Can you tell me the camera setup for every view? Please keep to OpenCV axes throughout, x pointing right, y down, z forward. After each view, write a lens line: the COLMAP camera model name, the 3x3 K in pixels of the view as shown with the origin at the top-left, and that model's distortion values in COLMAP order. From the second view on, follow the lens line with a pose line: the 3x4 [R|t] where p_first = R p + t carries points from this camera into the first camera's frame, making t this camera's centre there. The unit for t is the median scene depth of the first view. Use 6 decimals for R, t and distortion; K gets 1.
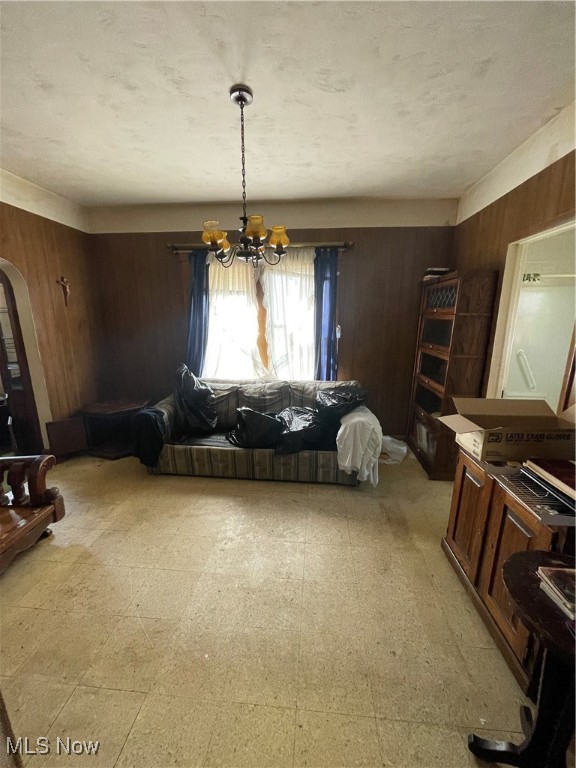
lens RADIAL K [[309.5, 0, 287.7], [0, 309.5, 403.5], [0, 0, 1]] dist [-0.003604, 0.001044]
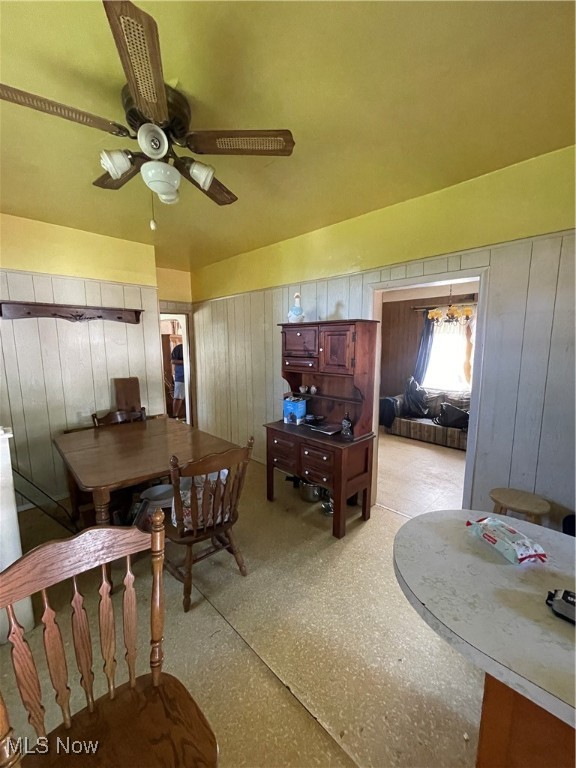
lens RADIAL K [[309.5, 0, 284.9], [0, 309.5, 386.0], [0, 0, 1]] dist [-0.003604, 0.001044]
pose [[0.764060, 0.085343, -0.639476, 0.258873], [-0.151030, 0.987329, -0.048687, 0.131796], [0.627218, 0.133780, 0.767268, -0.854197]]
